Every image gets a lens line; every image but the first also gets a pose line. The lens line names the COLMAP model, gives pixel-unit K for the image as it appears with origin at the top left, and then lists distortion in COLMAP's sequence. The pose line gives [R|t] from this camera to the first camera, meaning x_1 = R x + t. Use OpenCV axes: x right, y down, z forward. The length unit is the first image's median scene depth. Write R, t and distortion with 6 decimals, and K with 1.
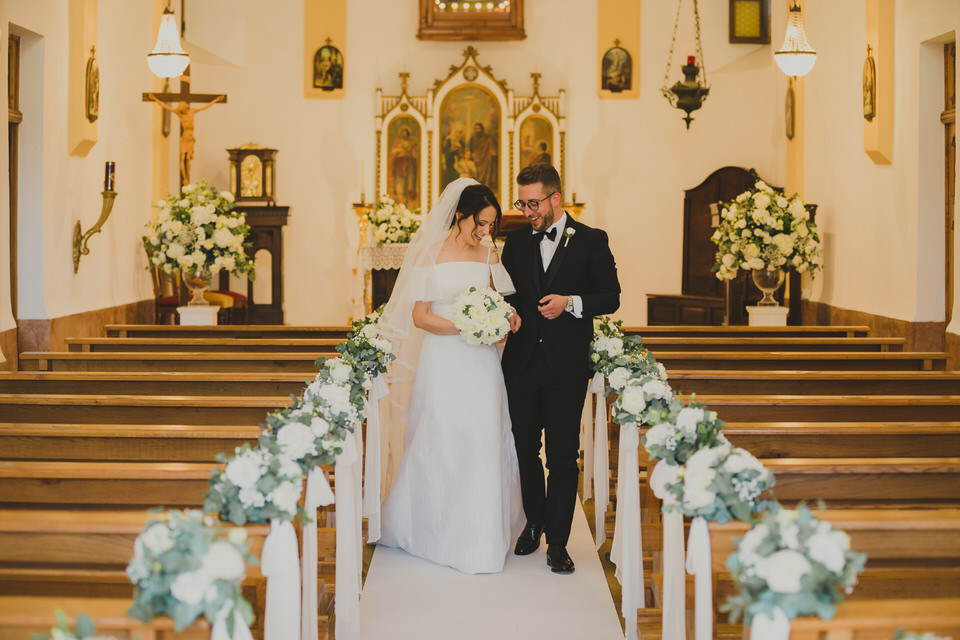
lens RADIAL K [[602.5, 0, 481.5], [0, 602.5, 339.0], [0, 0, 1]] dist [-0.085501, -0.000342]
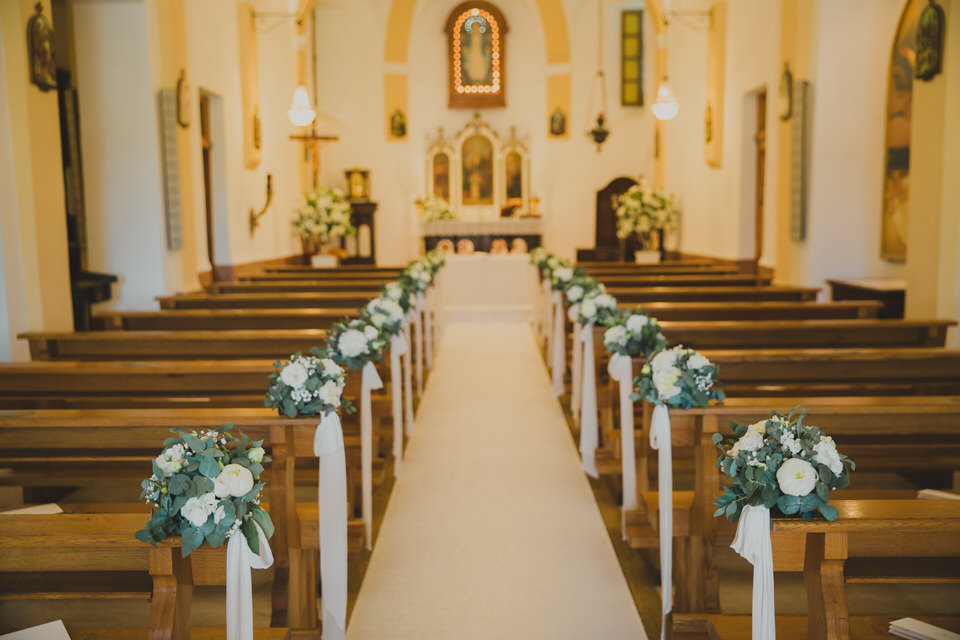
lens RADIAL K [[1055.5, 0, 480.0], [0, 1055.5, 320.0], [0, 0, 1]] dist [0.006413, 0.000518]
pose [[0.999769, -0.012417, -0.017527, 0.038378], [0.013928, 0.995943, 0.088904, -0.141706], [0.016352, -0.089128, 0.995886, -2.185055]]
